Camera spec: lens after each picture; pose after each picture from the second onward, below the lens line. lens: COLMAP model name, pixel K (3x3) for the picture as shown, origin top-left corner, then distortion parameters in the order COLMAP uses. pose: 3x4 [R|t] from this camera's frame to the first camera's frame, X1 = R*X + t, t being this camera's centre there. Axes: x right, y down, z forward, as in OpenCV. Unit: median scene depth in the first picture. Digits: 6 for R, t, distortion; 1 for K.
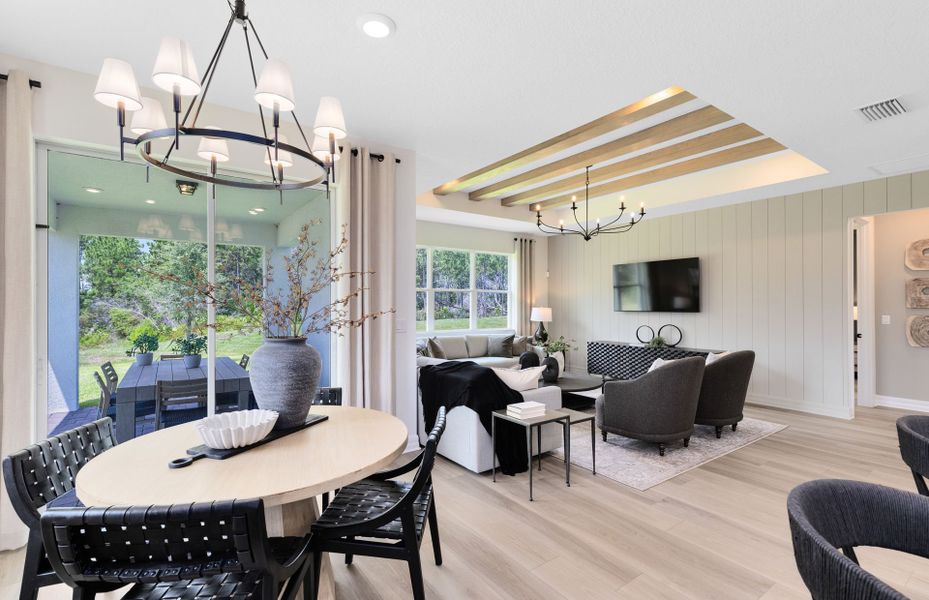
lens RADIAL K [[424.6, 0, 464.3], [0, 424.6, 301.1], [0, 0, 1]] dist [0.003733, -0.000607]
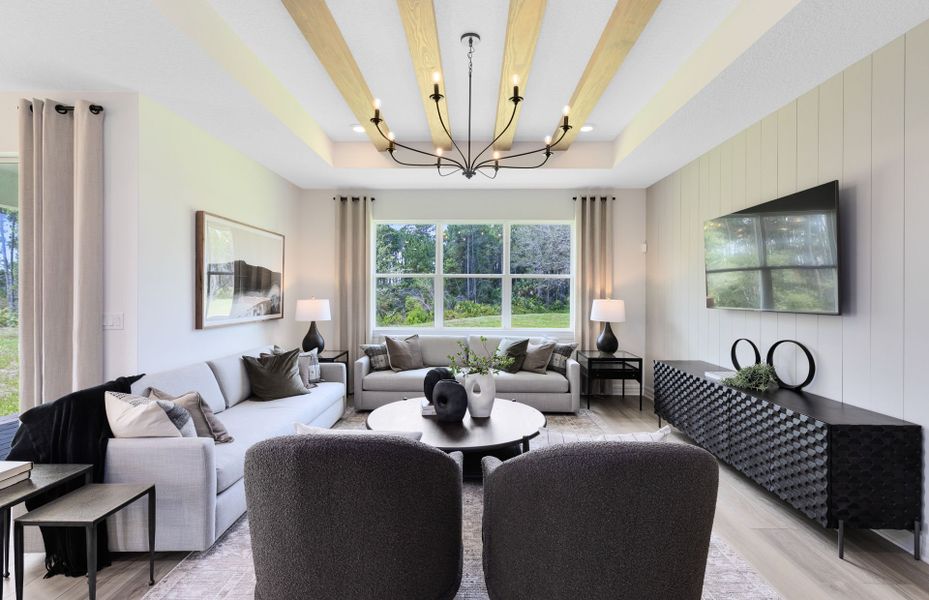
lens RADIAL K [[424.6, 0, 464.9], [0, 424.6, 294.4], [0, 0, 1]] dist [0.003733, -0.000607]
pose [[0.807573, 0.003735, -0.589756, 0.541864], [0.000530, 0.999975, 0.007058, 0.003423], [0.589767, -0.006012, 0.807551, 0.492873]]
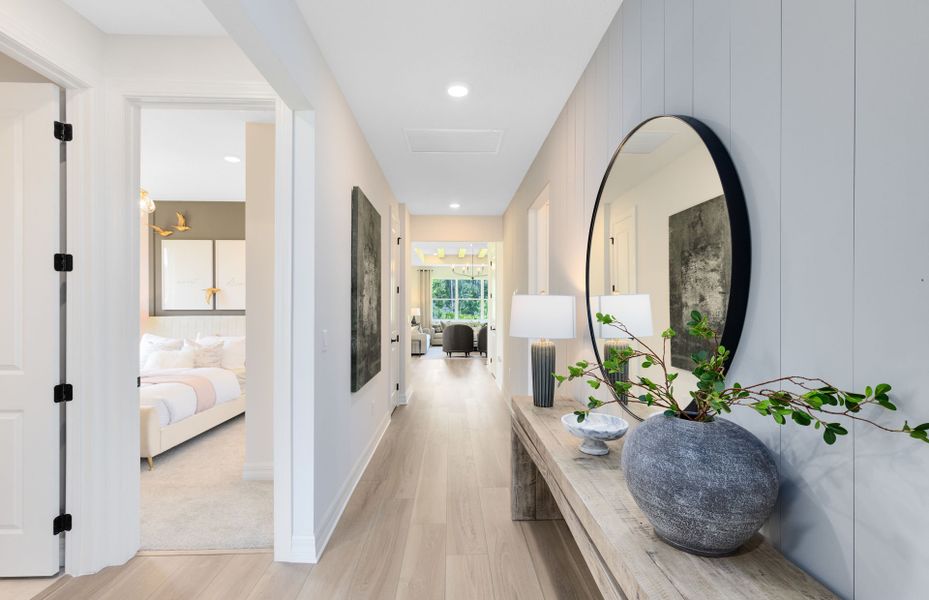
lens RADIAL K [[424.6, 0, 464.6], [0, 424.6, 309.1], [0, 0, 1]] dist [0.003733, -0.000607]
pose [[0.834509, 0.006482, -0.550957, 1.376408], [0.000865, 0.999914, 0.013075, -0.006626], [0.550994, -0.011388, 0.834431, -0.881734]]
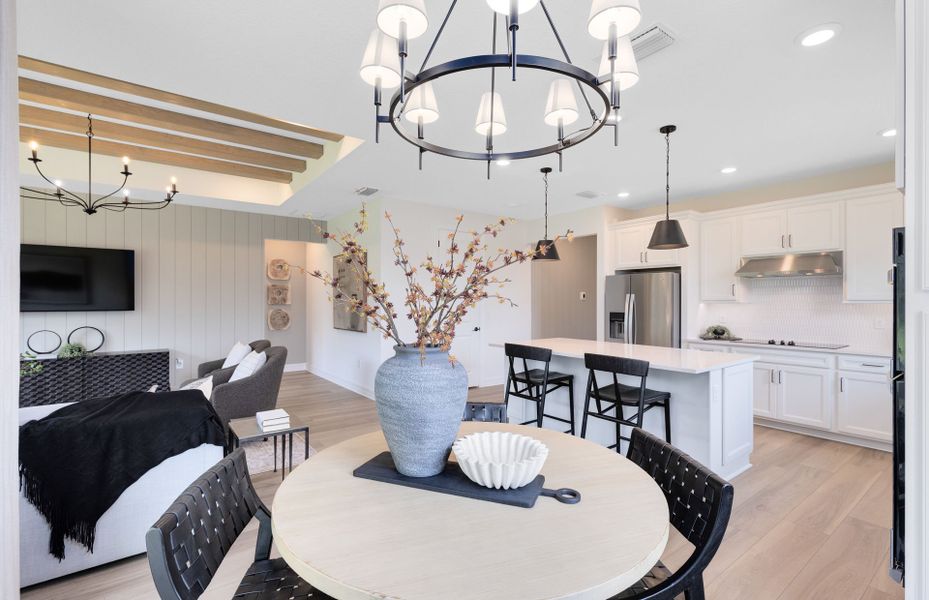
lens RADIAL K [[424.6, 0, 465.7], [0, 424.6, 304.0], [0, 0, 1]] dist [0.003733, -0.000607]
pose [[-0.022983, -0.004584, 0.999725, -0.402712], [-0.006115, 0.999971, 0.004445, 0.003833], [-0.999717, -0.006011, -0.023011, 0.332755]]
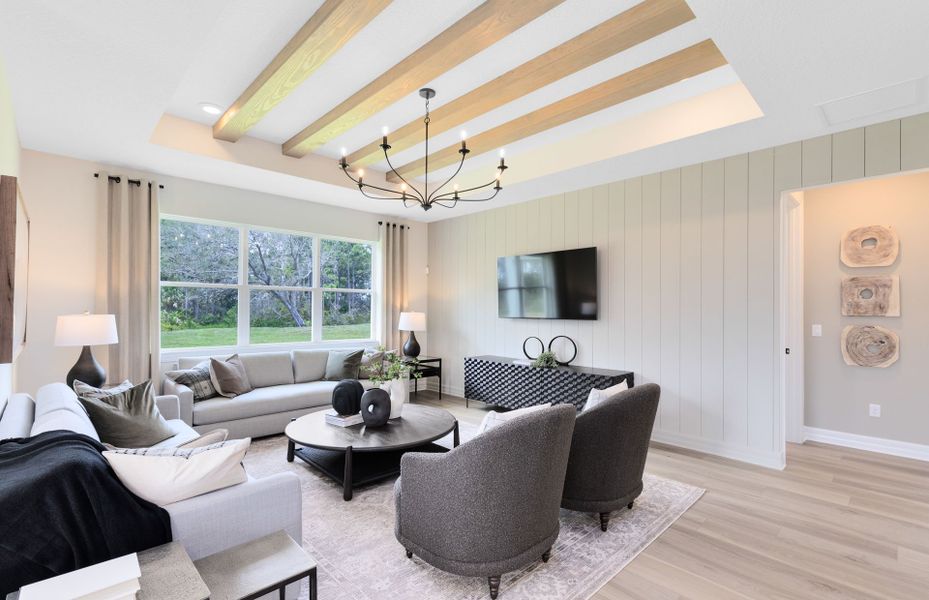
lens RADIAL K [[424.6, 0, 466.3], [0, 424.6, 305.4], [0, 0, 1]] dist [0.003733, -0.000607]
pose [[0.988036, 0.006559, 0.154084, 0.223741], [-0.006736, 0.999977, 0.000627, 0.001664], [-0.154076, -0.001657, 0.988058, 0.313718]]
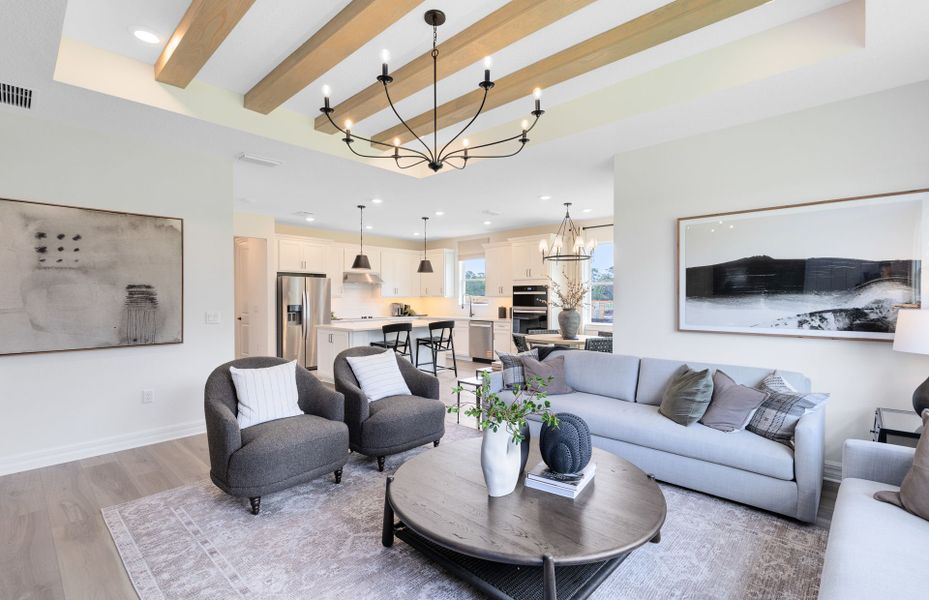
lens RADIAL K [[424.6, 0, 466.3], [0, 424.6, 298.3], [0, 0, 1]] dist [0.003733, -0.000607]
pose [[-0.979182, -0.000068, -0.202986, 0.317934], [0.000576, 0.999995, -0.003114, 0.009695], [0.202986, -0.003166, -0.979177, 1.334674]]
